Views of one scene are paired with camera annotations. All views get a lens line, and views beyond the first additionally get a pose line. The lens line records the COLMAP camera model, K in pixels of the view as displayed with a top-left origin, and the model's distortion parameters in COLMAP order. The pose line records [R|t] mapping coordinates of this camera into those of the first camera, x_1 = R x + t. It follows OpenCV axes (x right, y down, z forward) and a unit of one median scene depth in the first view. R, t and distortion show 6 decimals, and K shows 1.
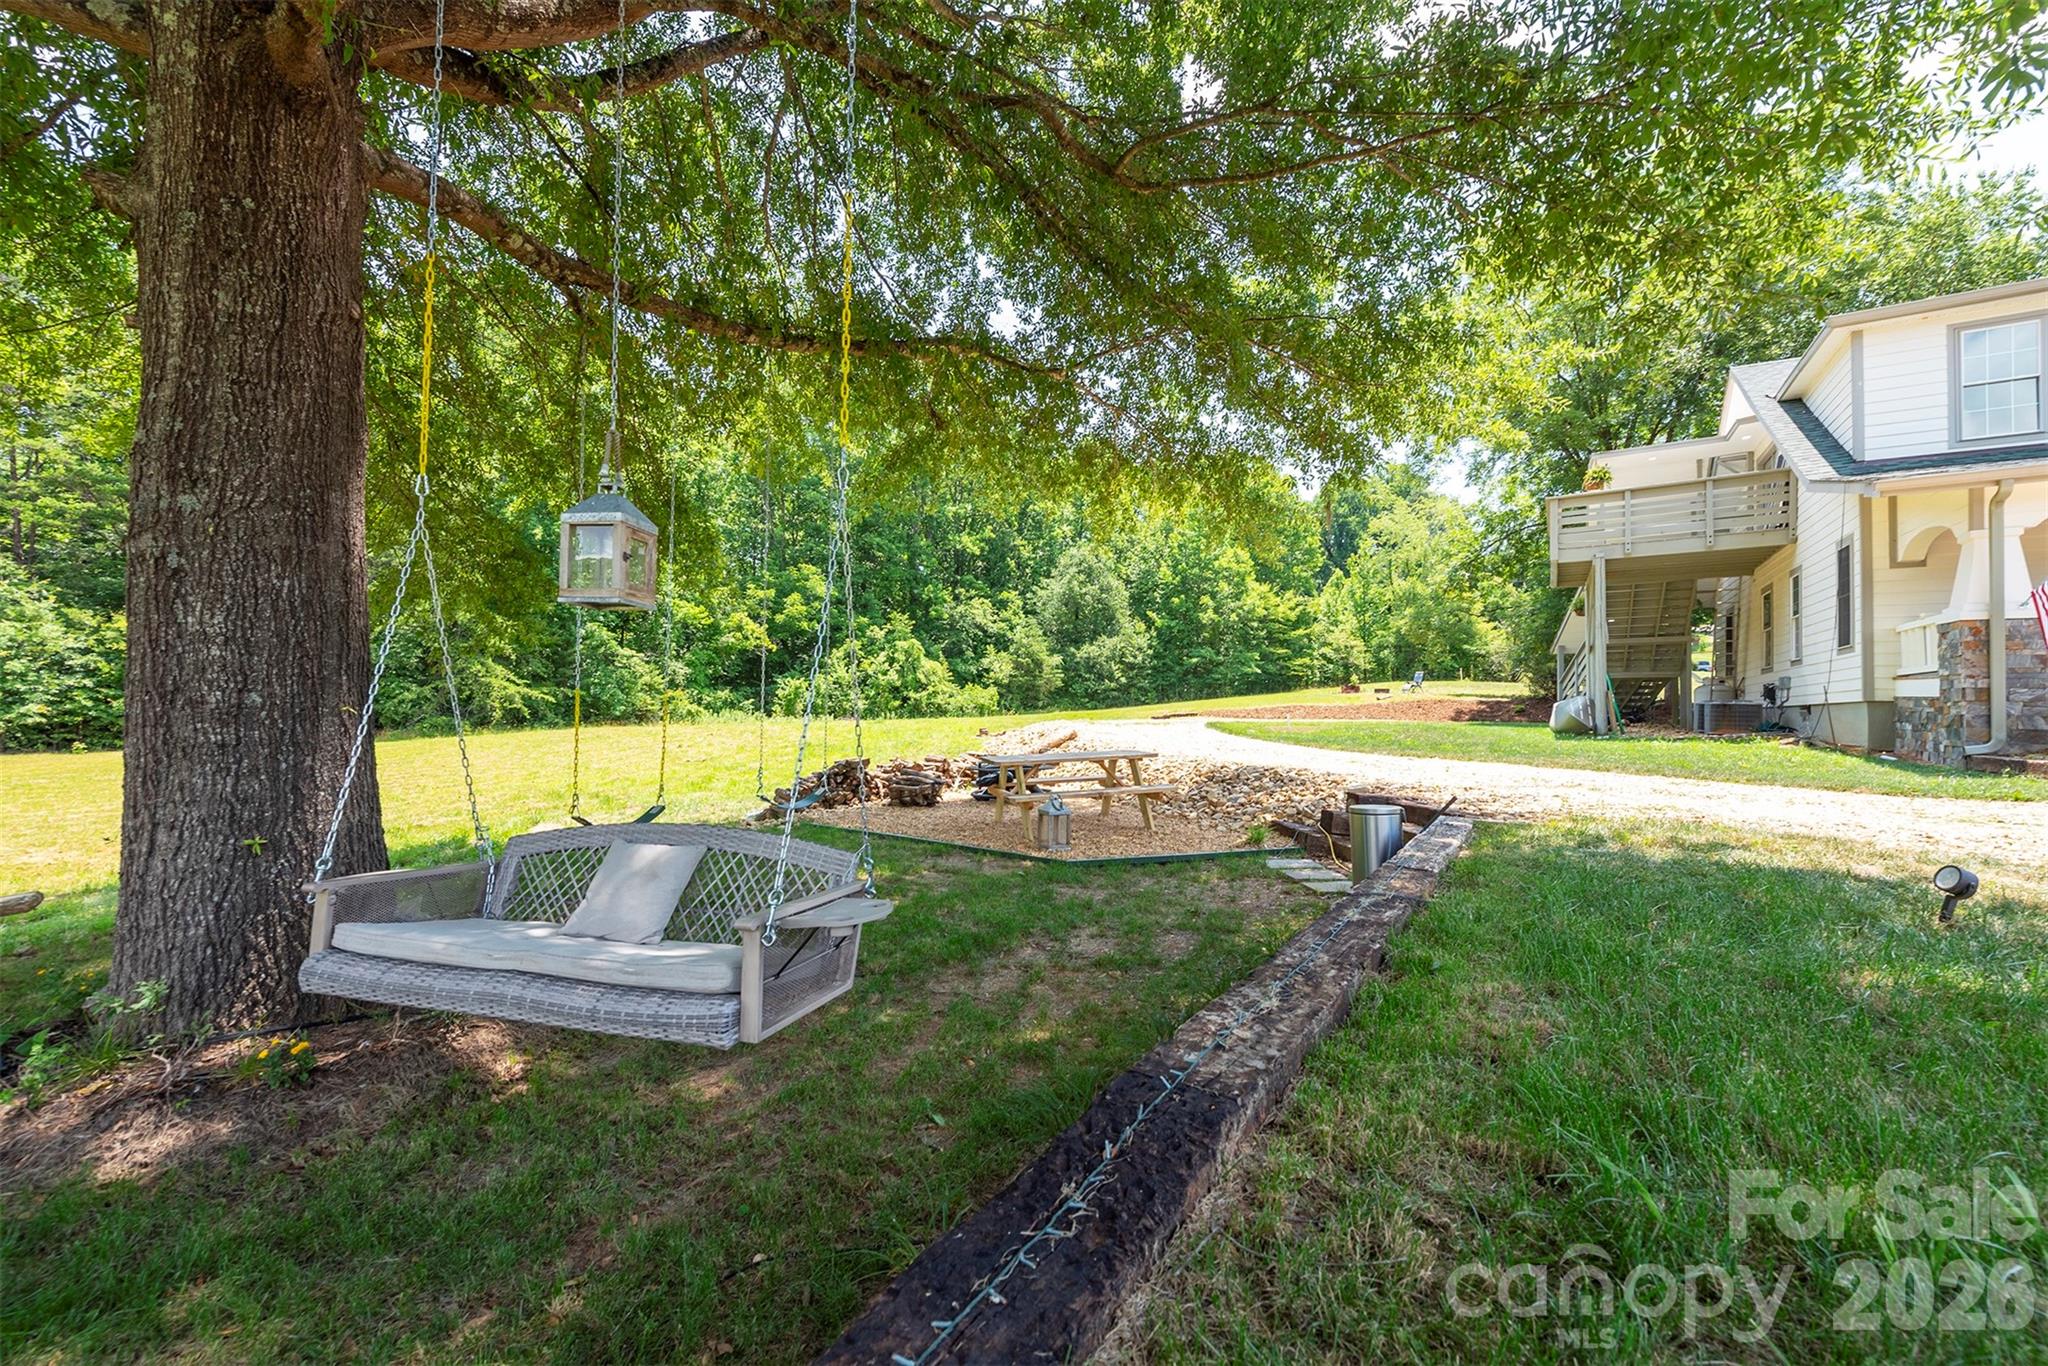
lens RADIAL K [[795.5, 0, 1024.0], [0, 795.5, 683.0], [0, 0, 1]] dist [-0.000856, -0.000051]
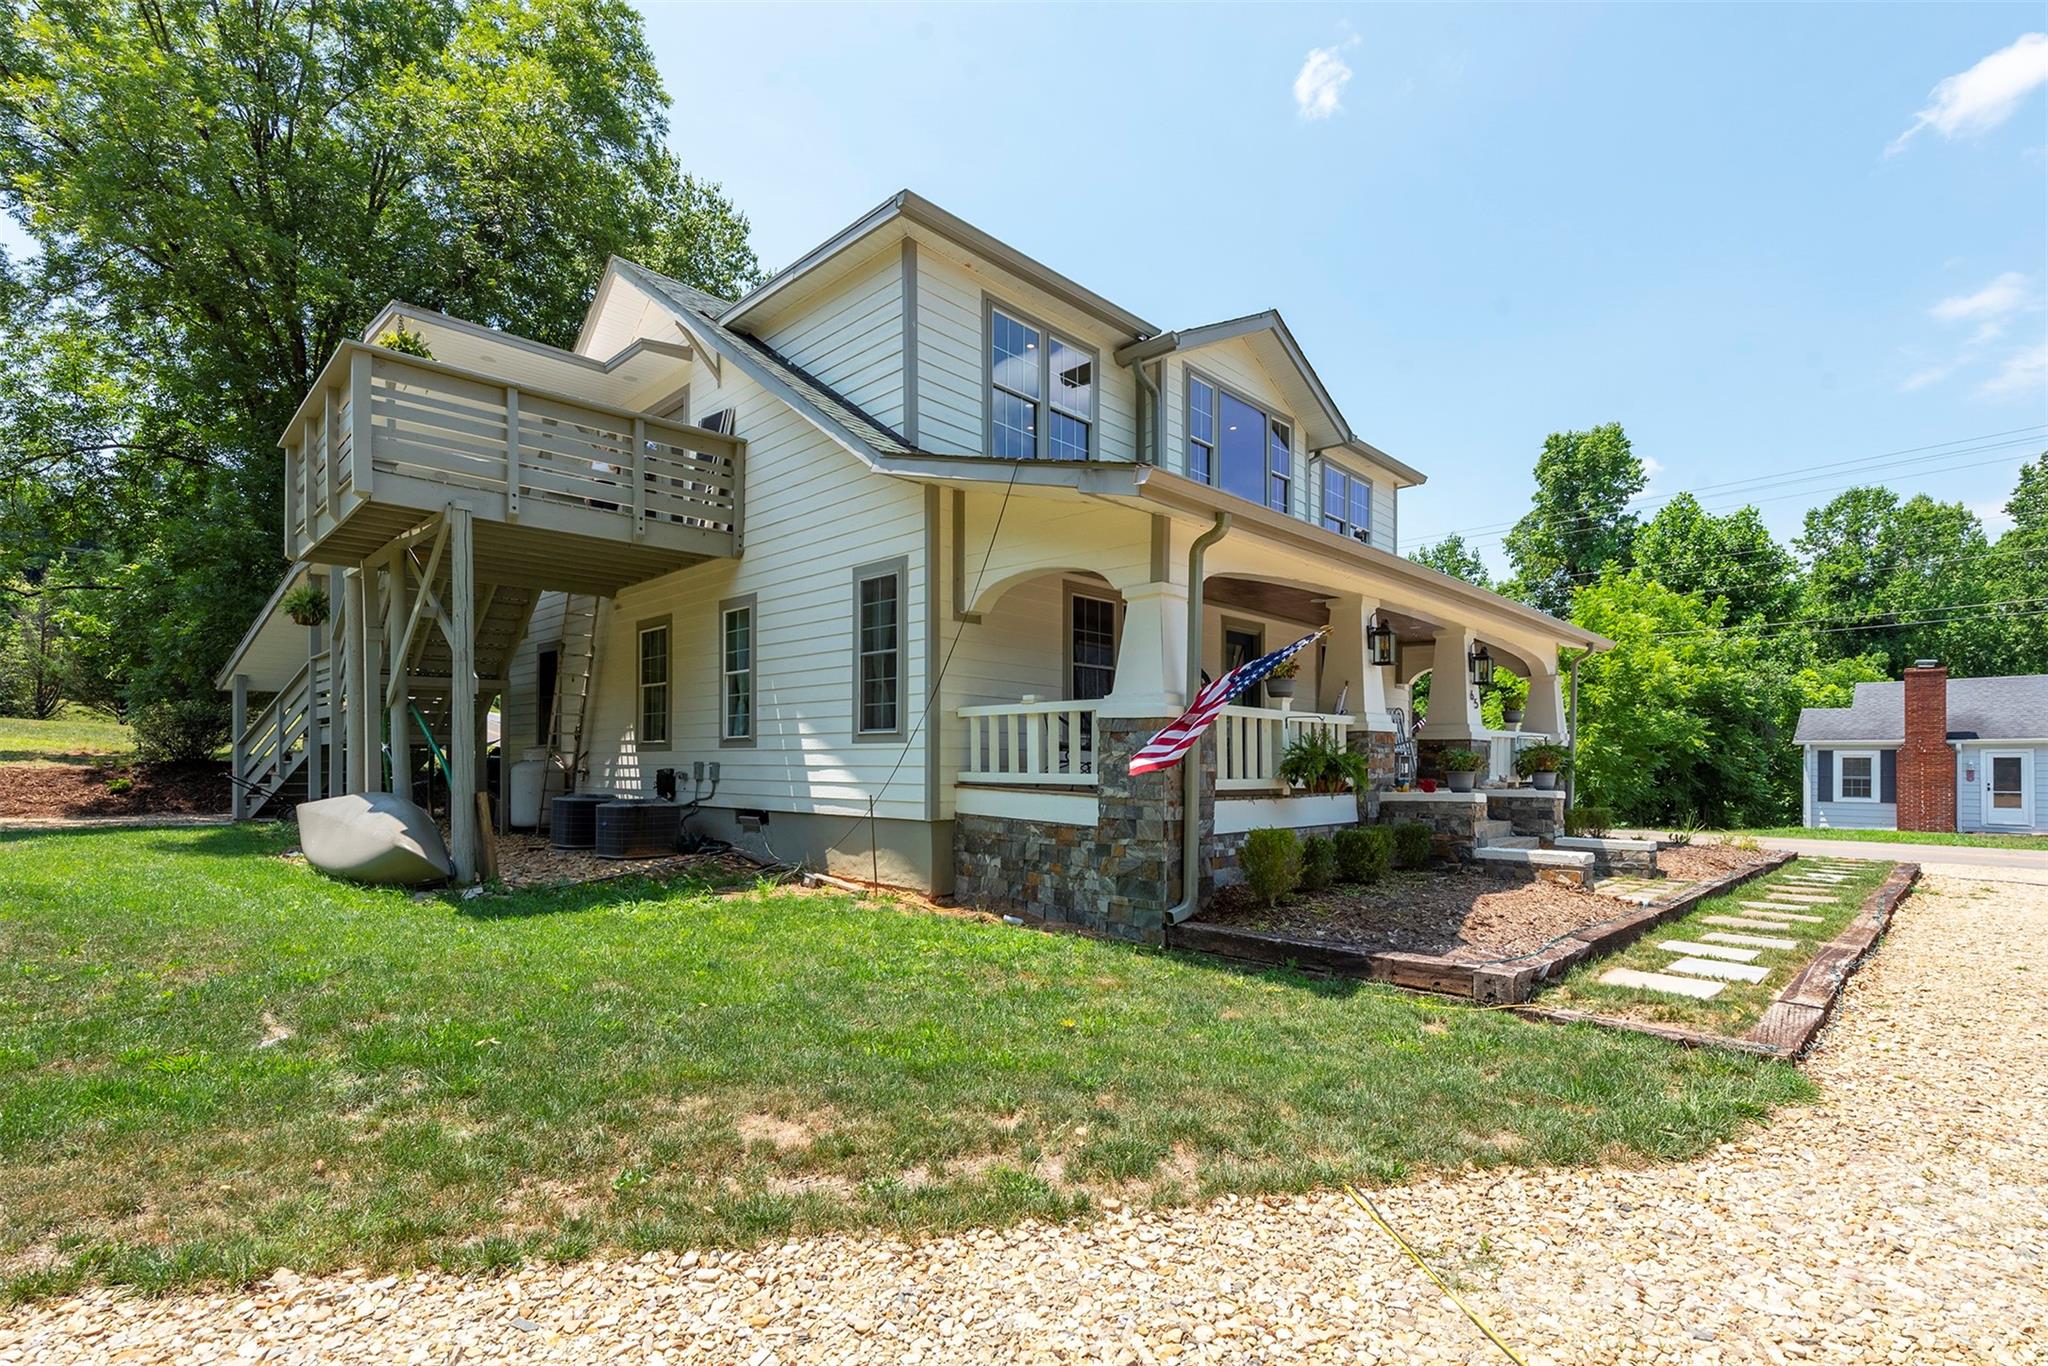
lens RADIAL K [[956.2, 0, 1022.6], [0, 956.2, 766.7], [0, 0, 1]] dist [0.011456, 0.000279]
pose [[0.196391, -0.022216, 0.980274, 0.299381], [-0.032921, 0.999030, 0.029237, -0.044547], [-0.979973, -0.038013, 0.195469, 0.744656]]
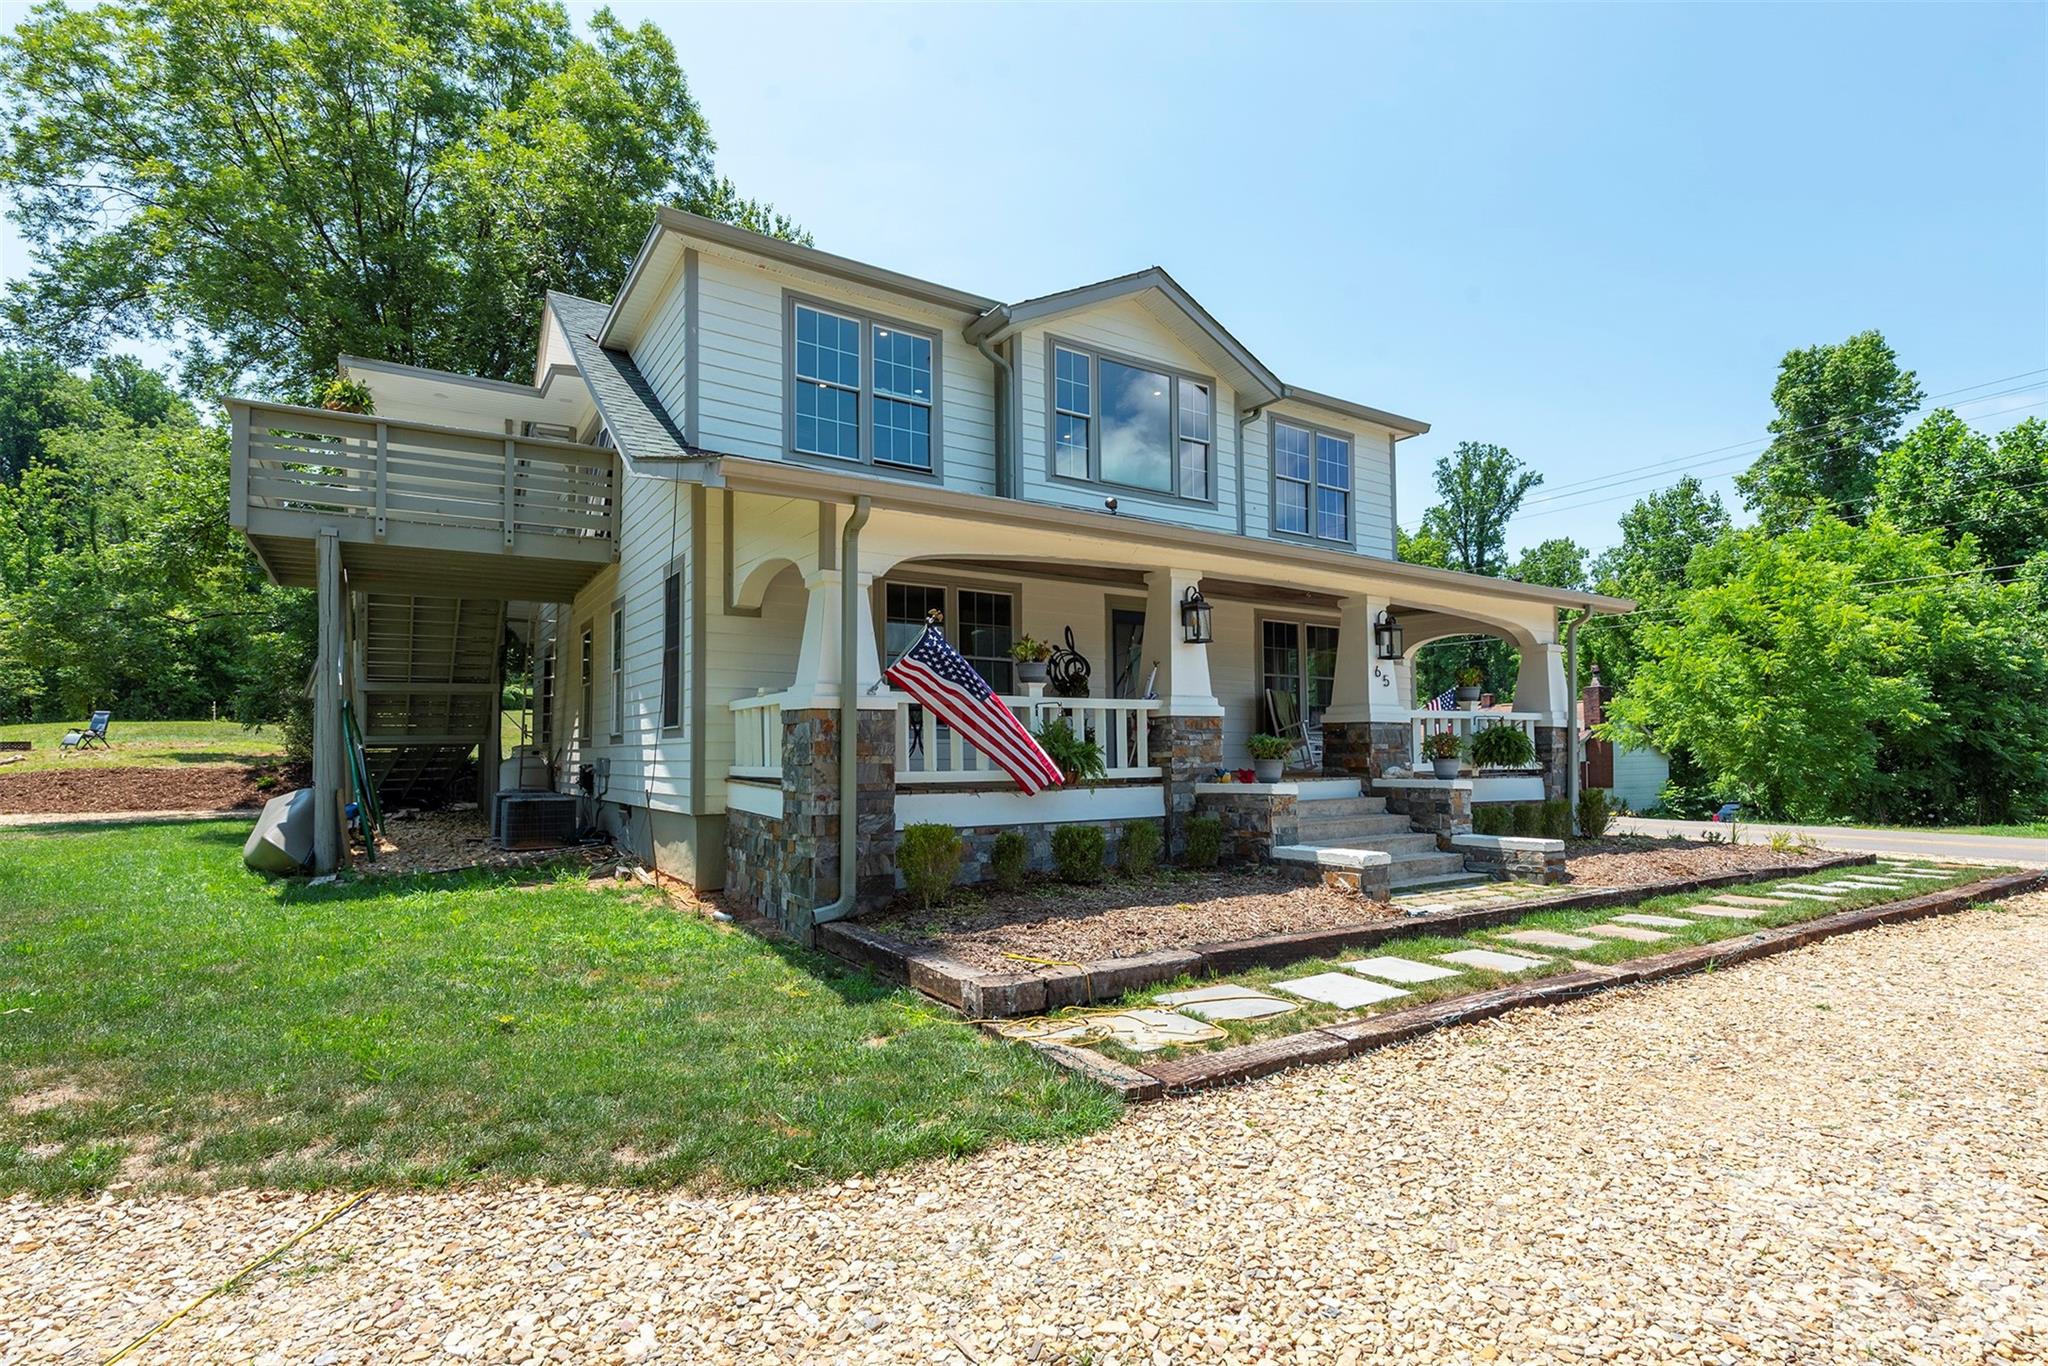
lens RADIAL K [[1004.3, 0, 1029.2], [0, 1004.3, 715.7], [0, 0, 1]] dist [0.005032, -0.000823]
pose [[0.407352, 0.010588, 0.913210, 0.403283], [-0.013758, 0.999890, -0.005456, -0.055196], [-0.913168, -0.010342, 0.407453, 0.400588]]
